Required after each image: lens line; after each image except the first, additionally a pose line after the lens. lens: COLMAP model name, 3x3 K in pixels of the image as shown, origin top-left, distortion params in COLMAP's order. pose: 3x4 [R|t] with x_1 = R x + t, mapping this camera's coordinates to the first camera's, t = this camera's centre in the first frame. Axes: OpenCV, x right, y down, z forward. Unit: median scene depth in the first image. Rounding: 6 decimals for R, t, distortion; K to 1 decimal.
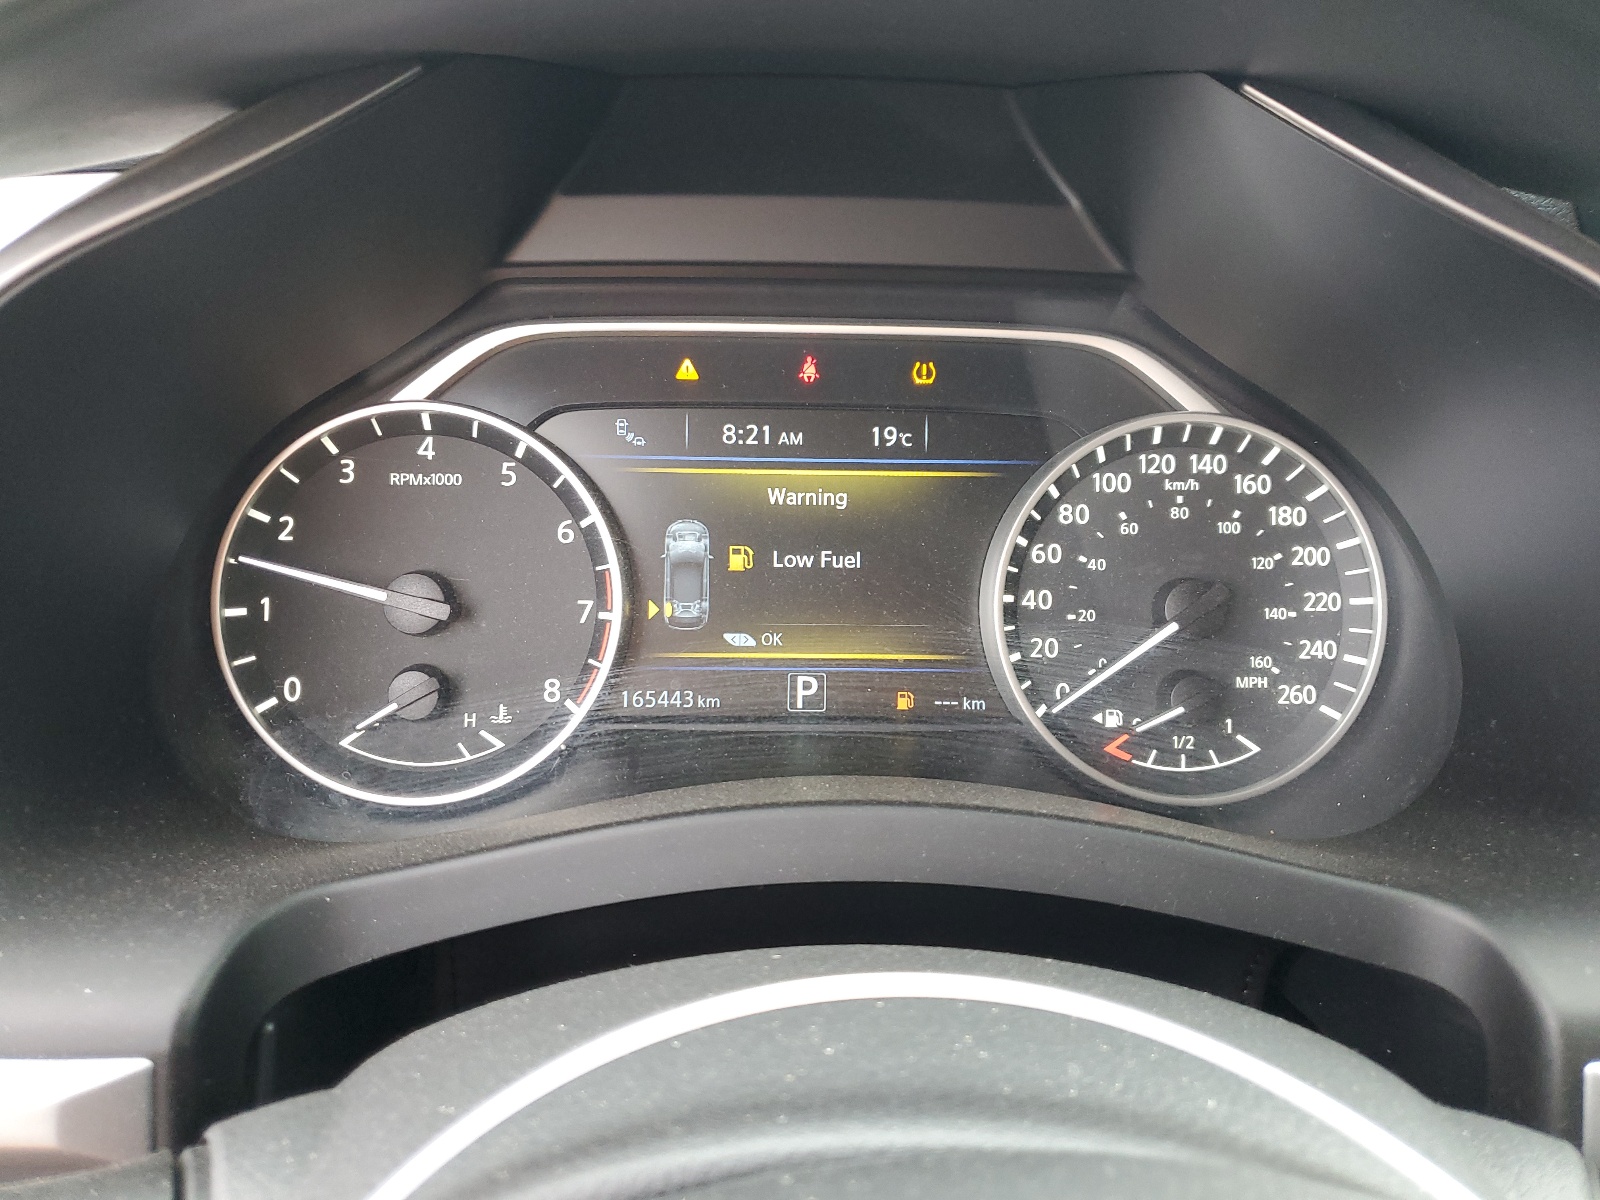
lens RADIAL K [[1220.0, 0, 799.4], [0, 1220.0, 601.7], [0, 0, 1]] dist [-0.004722, -0.001302]
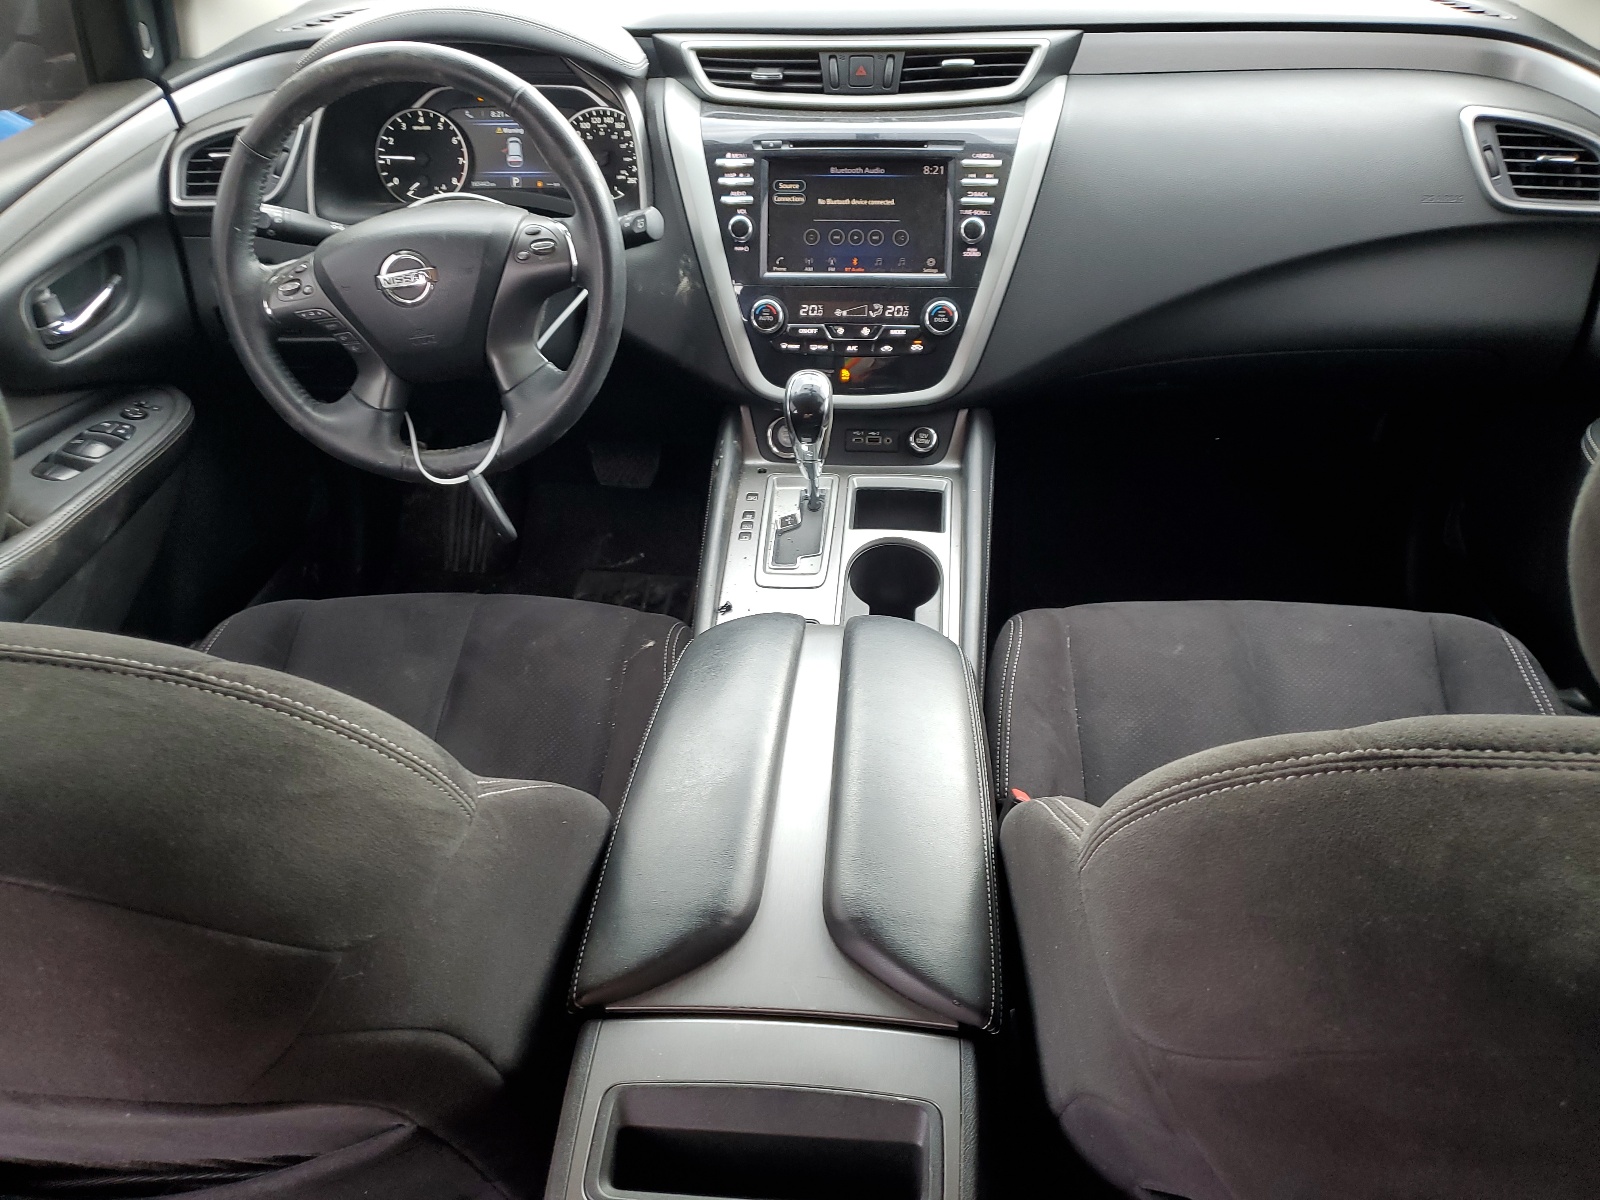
lens RADIAL K [[1220.0, 0, 799.4], [0, 1220.0, 598.8], [0, 0, 1]] dist [-0.004722, -0.001302]
pose [[0.992265, 0.028875, -0.120734, 1.496270], [0.007835, 0.956067, 0.293044, 0.223361], [0.123891, -0.291723, 0.948445, -3.198984]]
